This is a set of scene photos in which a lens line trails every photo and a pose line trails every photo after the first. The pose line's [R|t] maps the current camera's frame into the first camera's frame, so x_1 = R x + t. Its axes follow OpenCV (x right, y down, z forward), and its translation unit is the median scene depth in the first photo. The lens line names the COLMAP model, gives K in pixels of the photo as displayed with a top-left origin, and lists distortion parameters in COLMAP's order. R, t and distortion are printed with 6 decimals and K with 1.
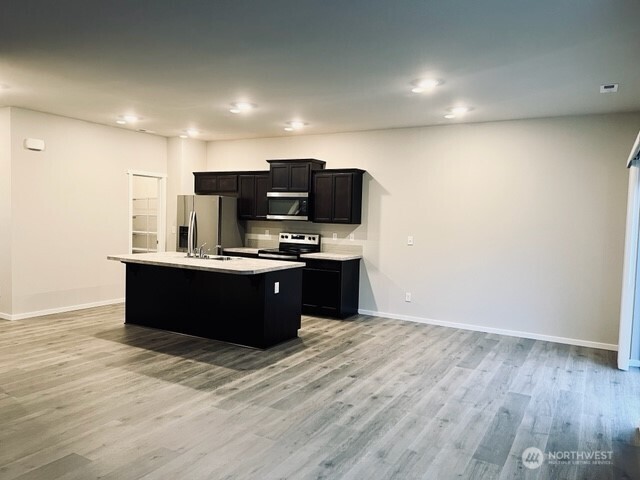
lens RADIAL K [[478.8, 0, 320.3], [0, 478.8, 240.9], [0, 0, 1]] dist [0.015252, -0.004560]
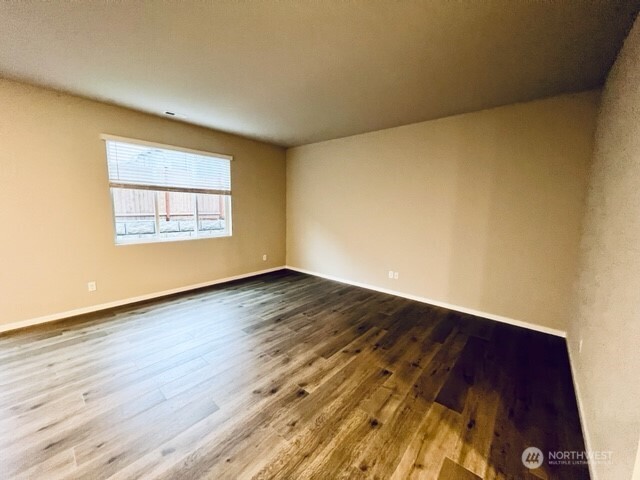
lens RADIAL K [[256.7, 0, 320.6], [0, 256.7, 238.7], [0, 0, 1]] dist [0.001018, 0.000099]
pose [[-0.981797, -0.066853, 0.177779, -0.411398], [-0.033199, 0.982001, 0.185933, -0.069859], [-0.187009, 0.176646, -0.966346, 1.168665]]
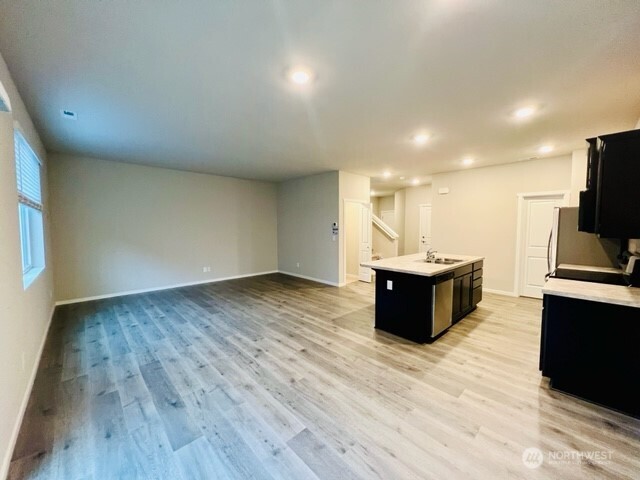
lens RADIAL K [[256.7, 0, 319.8], [0, 256.7, 239.0], [0, 0, 1]] dist [0.001018, 0.000099]
pose [[-0.283526, 0.023087, -0.958687, 0.705709], [-0.065413, 0.996916, 0.043353, -0.043133], [0.956731, 0.075002, -0.281142, 1.221757]]
